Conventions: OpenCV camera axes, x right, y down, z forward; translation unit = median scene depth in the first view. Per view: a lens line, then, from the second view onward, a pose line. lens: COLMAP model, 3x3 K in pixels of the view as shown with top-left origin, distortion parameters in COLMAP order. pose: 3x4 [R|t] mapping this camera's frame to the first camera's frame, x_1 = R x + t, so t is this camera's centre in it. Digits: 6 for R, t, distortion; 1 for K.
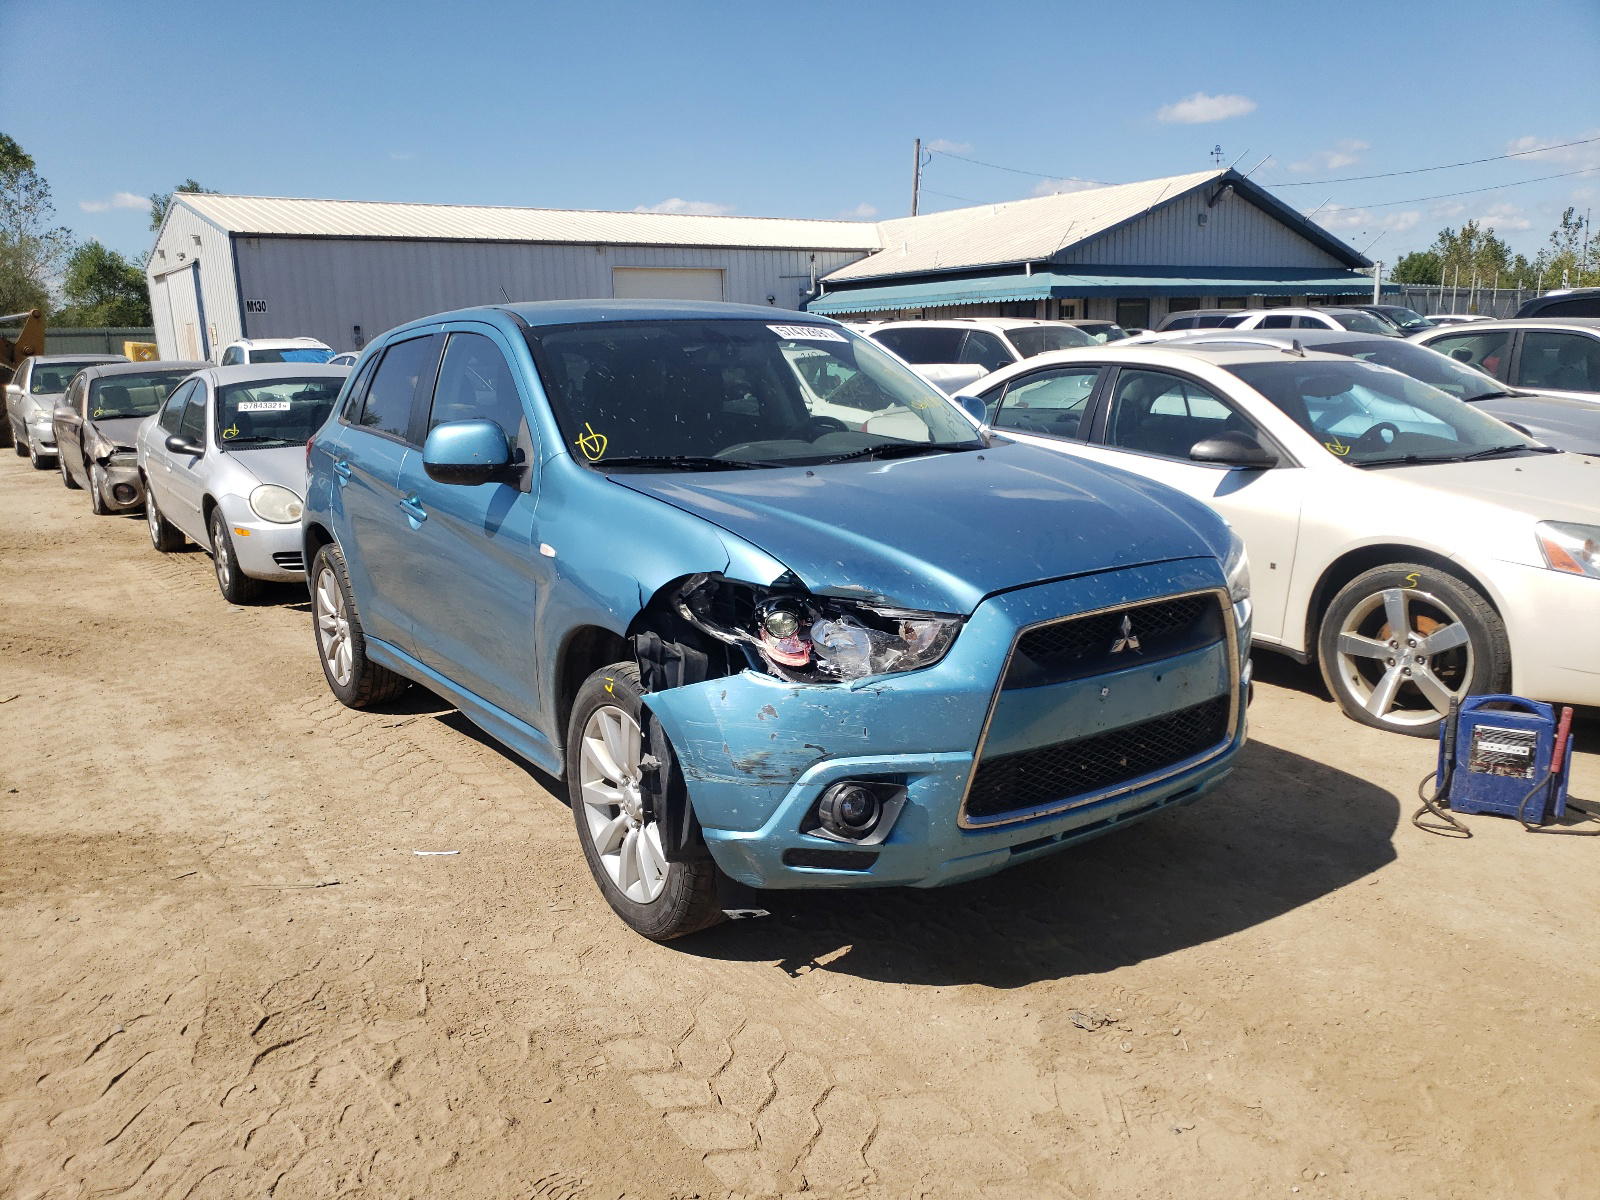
lens RADIAL K [[1200.2, 0, 800.5], [0, 1200.2, 621.8], [0, 0, 1]] dist [0.003408, -0.034089]
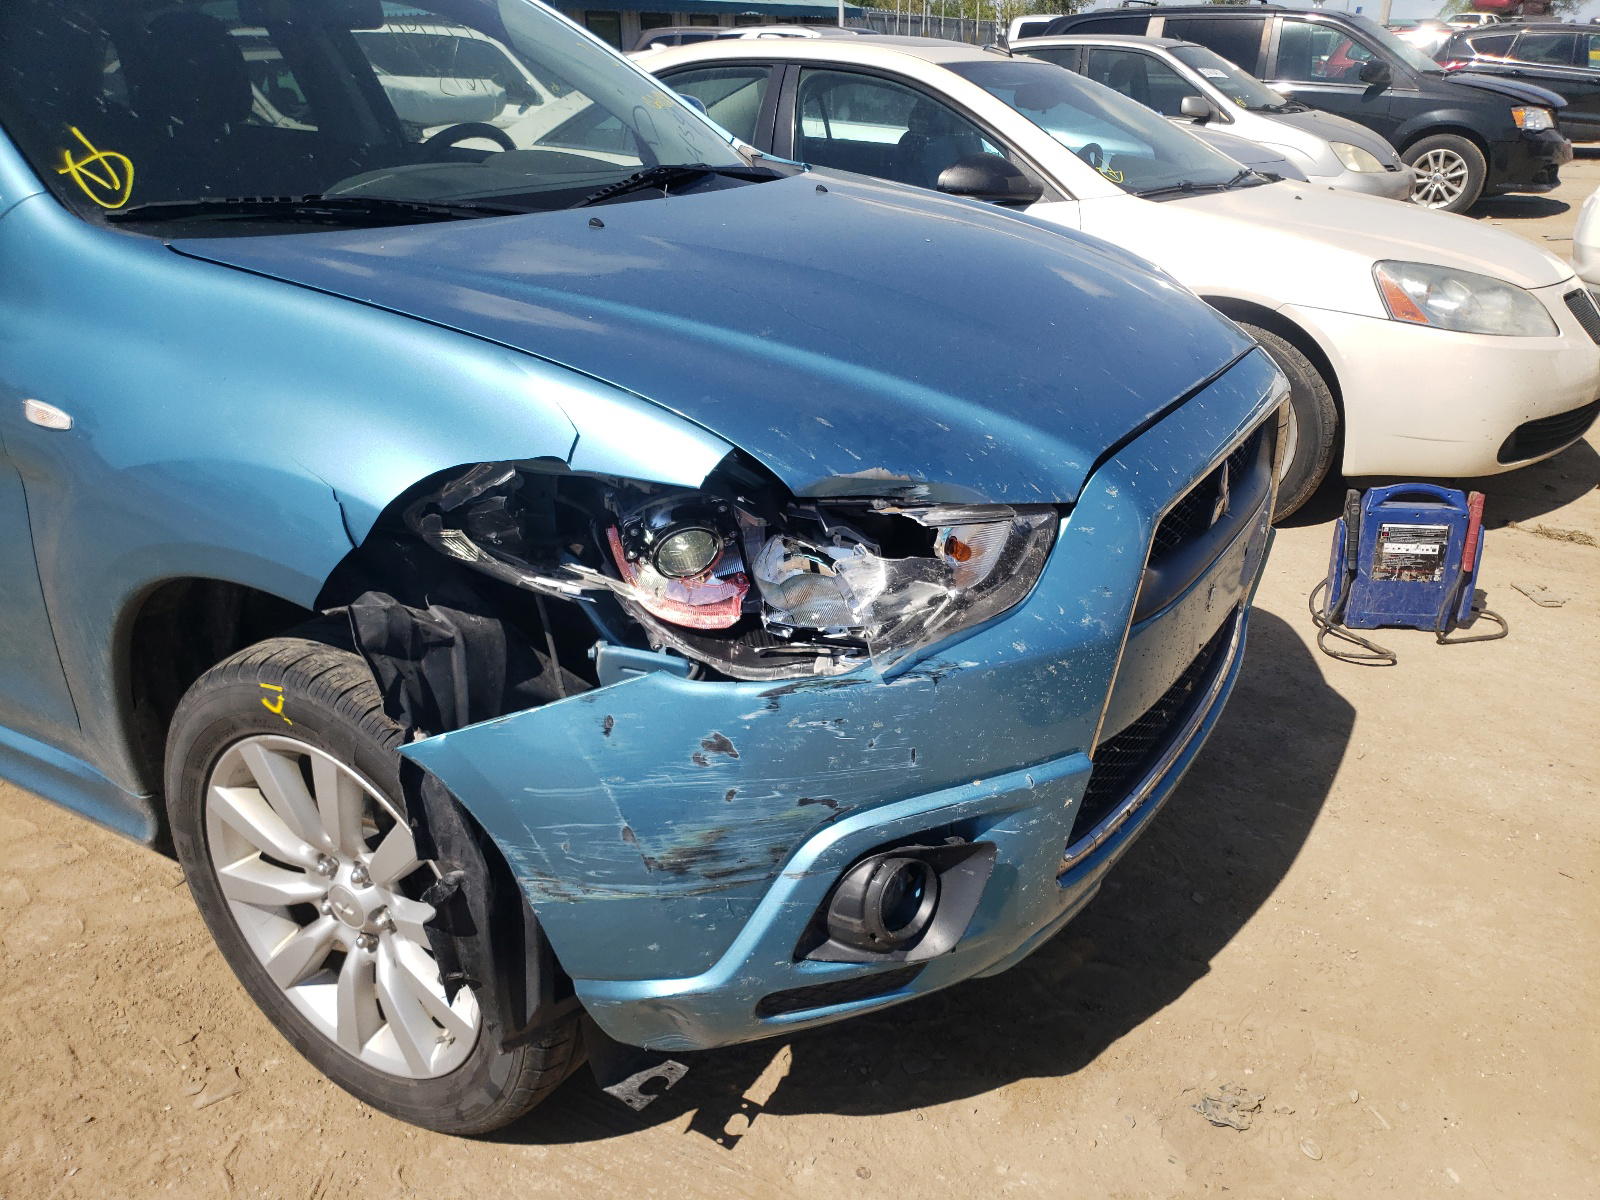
lens RADIAL K [[1200.2, 0, 800.5], [0, 1200.2, 621.8], [0, 0, 1]] dist [0.003408, -0.034089]
pose [[0.905292, -0.156514, 0.394905, -0.163680], [0.073534, 0.973353, 0.217202, -0.069913], [-0.418377, -0.167592, 0.892678, 0.525857]]
